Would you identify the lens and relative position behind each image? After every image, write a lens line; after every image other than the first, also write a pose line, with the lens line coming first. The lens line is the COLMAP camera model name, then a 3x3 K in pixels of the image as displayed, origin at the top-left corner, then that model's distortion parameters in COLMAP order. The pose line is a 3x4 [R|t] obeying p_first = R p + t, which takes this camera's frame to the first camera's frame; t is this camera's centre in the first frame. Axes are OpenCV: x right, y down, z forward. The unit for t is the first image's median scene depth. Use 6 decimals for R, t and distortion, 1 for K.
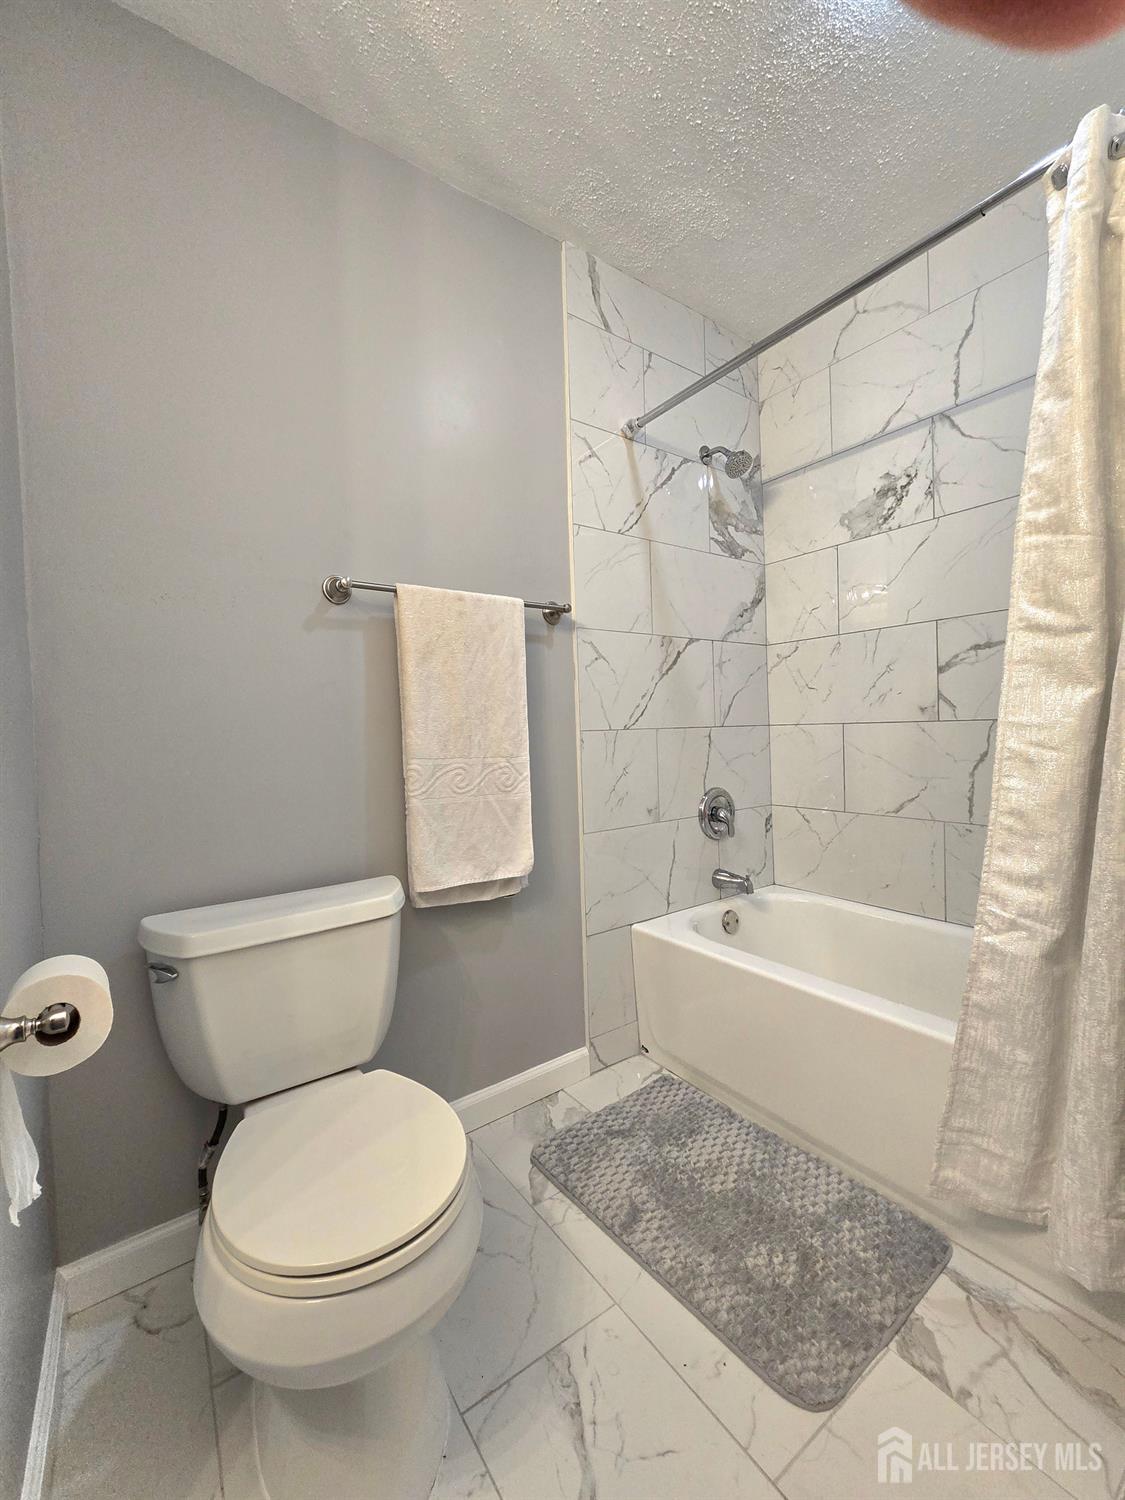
lens RADIAL K [[617.9, 0, 549.6], [0, 617.9, 748.9], [0, 0, 1]] dist [-0.000256, 0.000388]
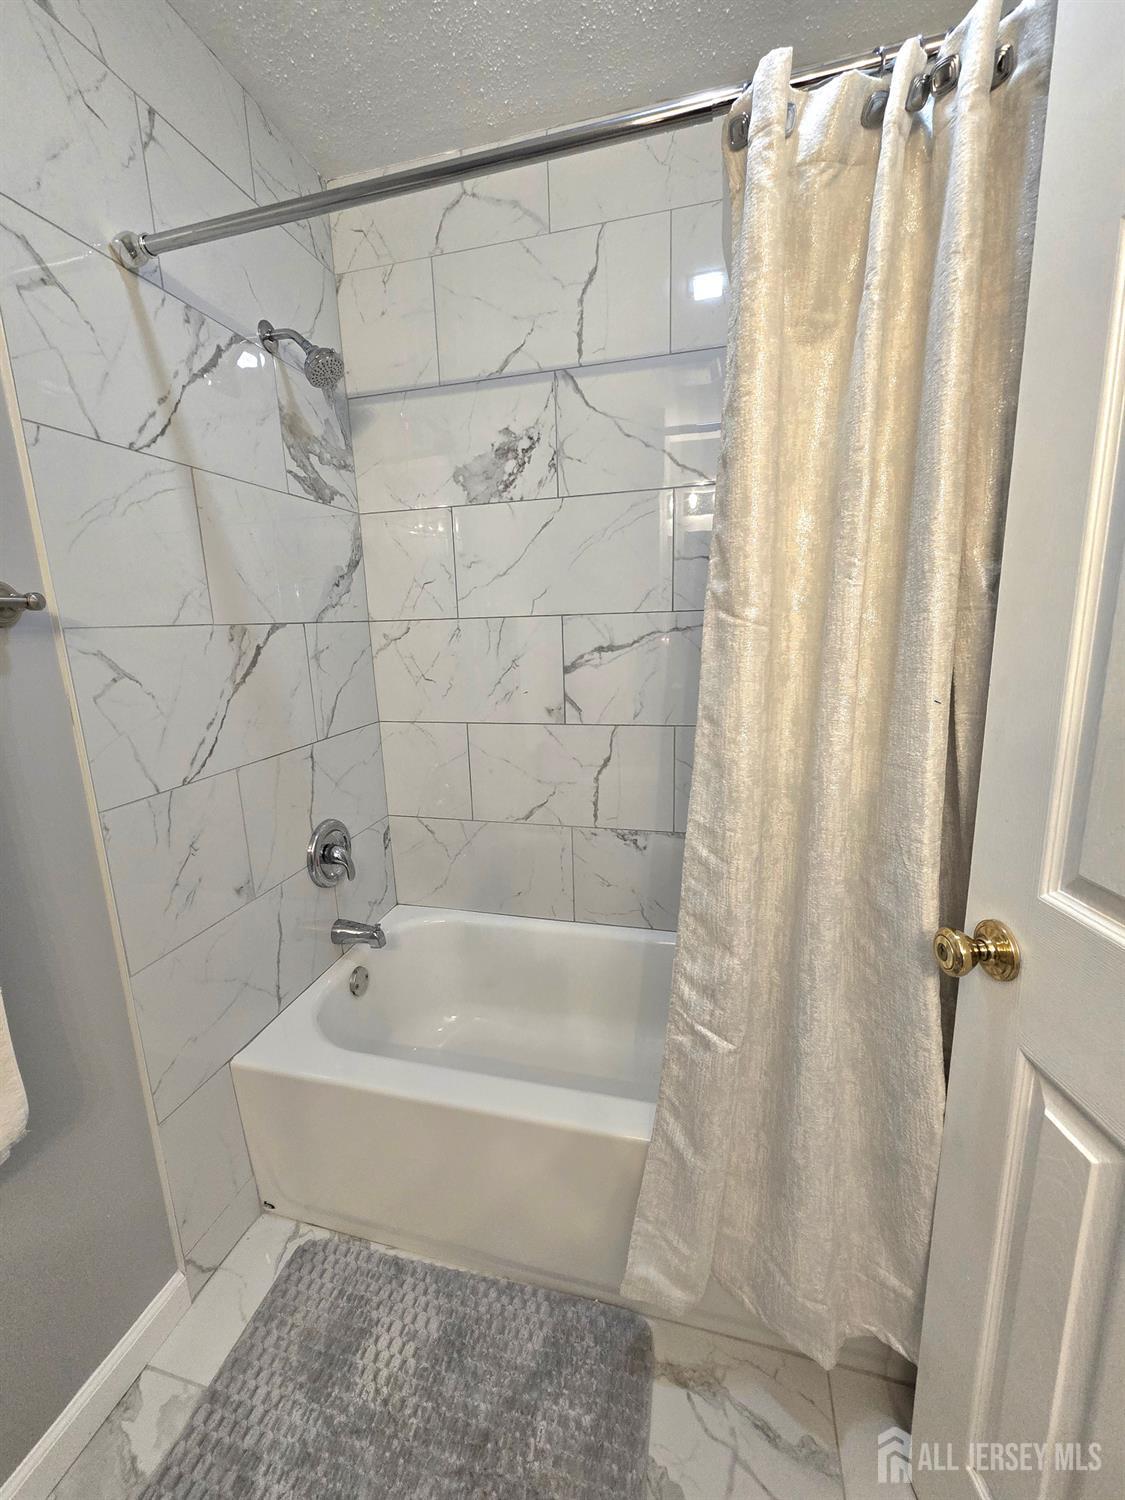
lens RADIAL K [[617.9, 0, 549.6], [0, 617.9, 748.9], [0, 0, 1]] dist [-0.000256, 0.000388]
pose [[0.768238, -0.124835, 0.627875, 0.016661], [0.026722, 0.986201, 0.163382, -0.149844], [-0.639606, -0.108739, 0.760973, 0.275154]]
